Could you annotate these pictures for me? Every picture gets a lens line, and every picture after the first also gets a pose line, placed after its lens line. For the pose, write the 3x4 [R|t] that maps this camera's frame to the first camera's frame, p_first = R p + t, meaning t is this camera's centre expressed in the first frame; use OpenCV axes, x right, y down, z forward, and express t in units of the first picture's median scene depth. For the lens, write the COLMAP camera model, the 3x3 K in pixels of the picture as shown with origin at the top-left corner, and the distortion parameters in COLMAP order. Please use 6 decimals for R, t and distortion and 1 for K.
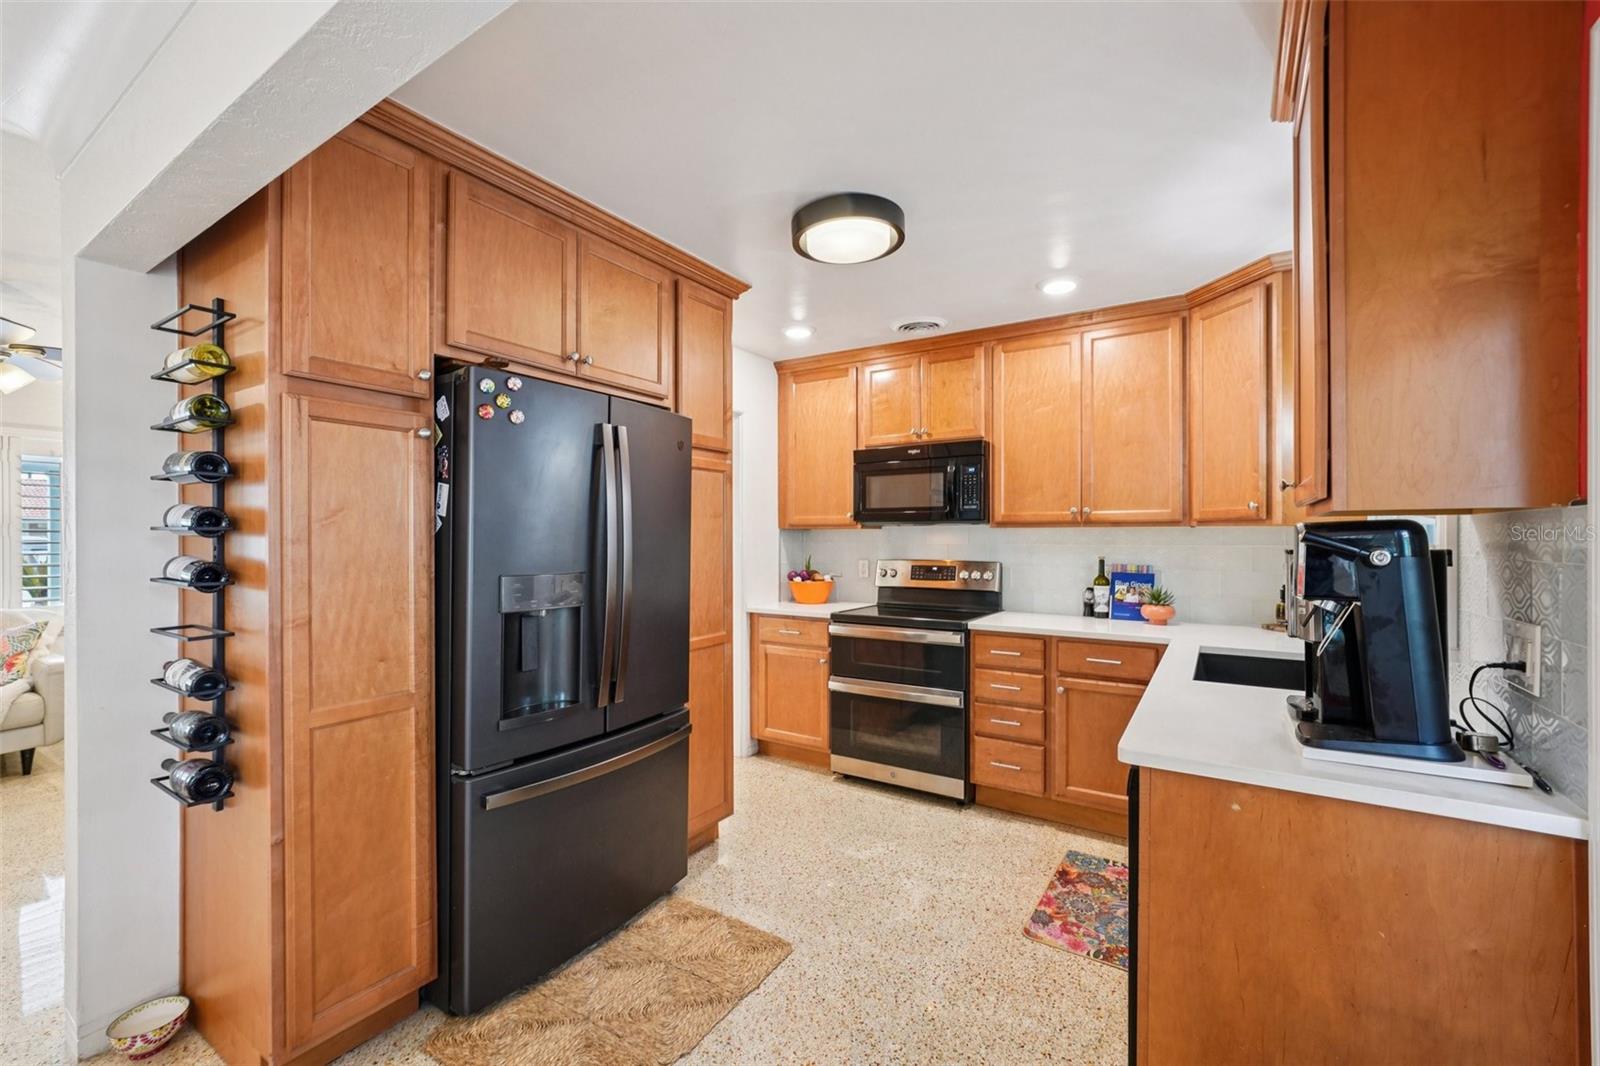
lens RADIAL K [[675.6, 0, 794.9], [0, 675.6, 538.6], [0, 0, 1]] dist [-0.000326, 0.000111]
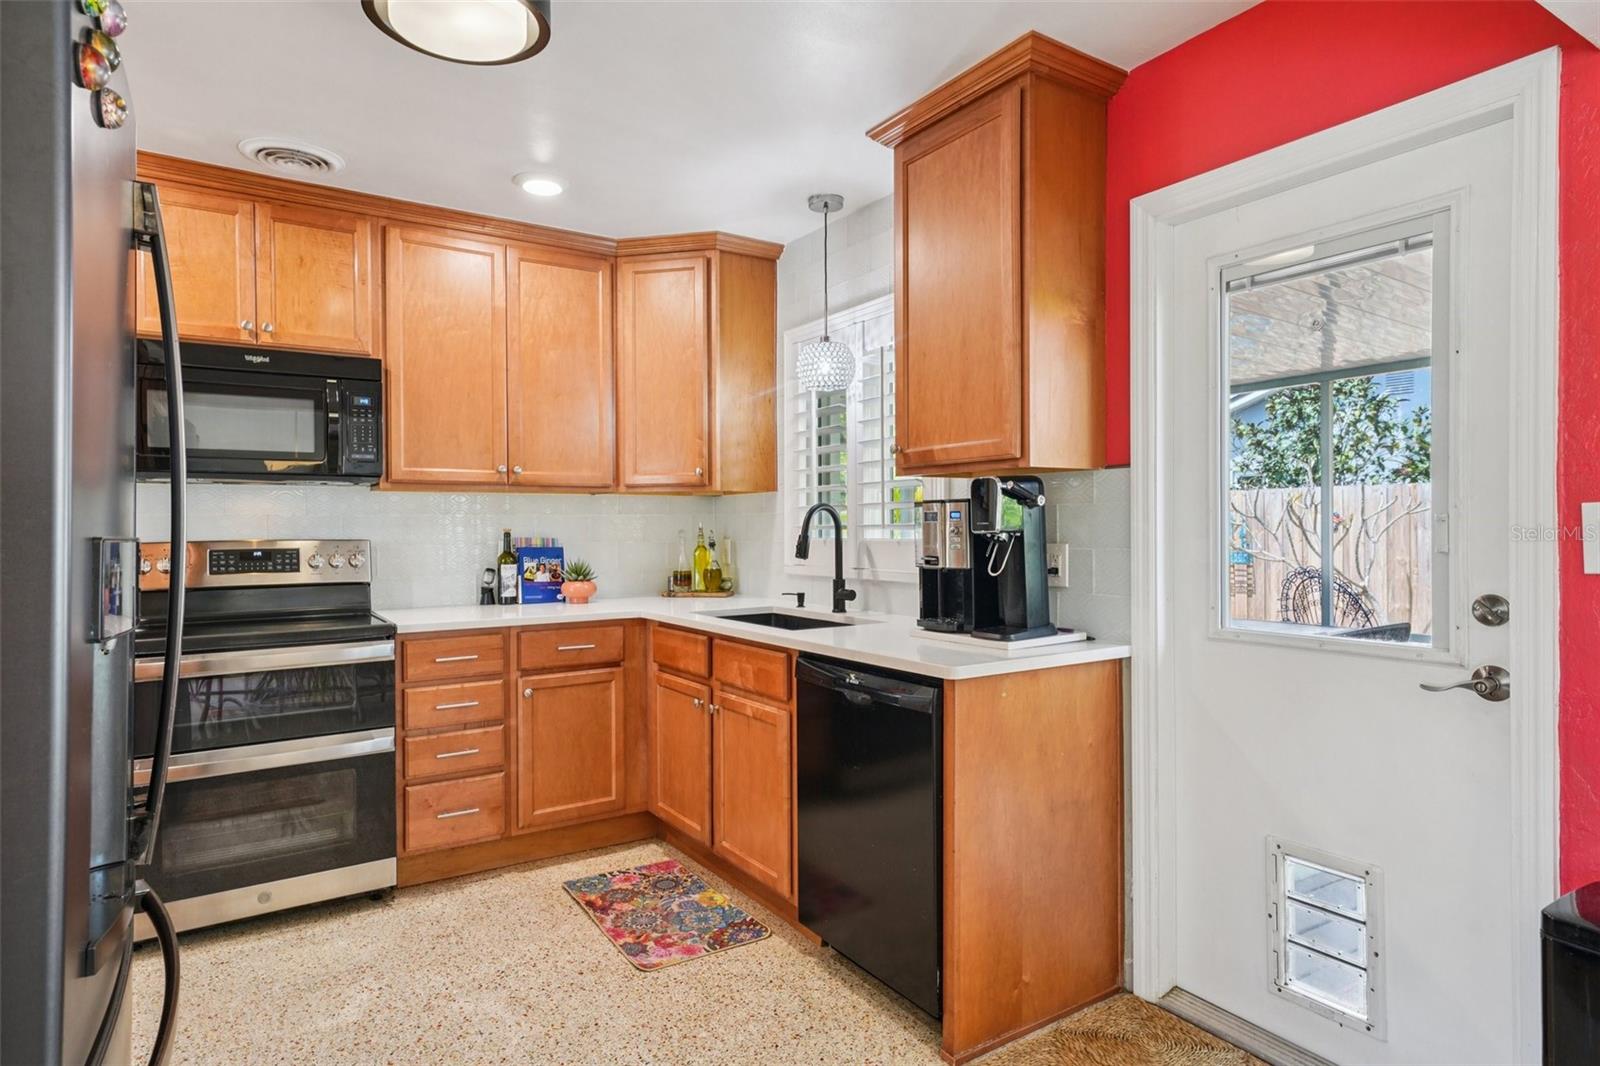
lens RADIAL K [[893.2, 0, 797.0], [0, 893.2, 529.9], [0, 0, 1]] dist [0.020490, 0.000059]
pose [[0.405593, -0.006714, 0.914029, -0.430153], [0.009969, 0.999946, 0.002922, 0.031826], [-0.913999, 0.007927, 0.405638, 0.274398]]
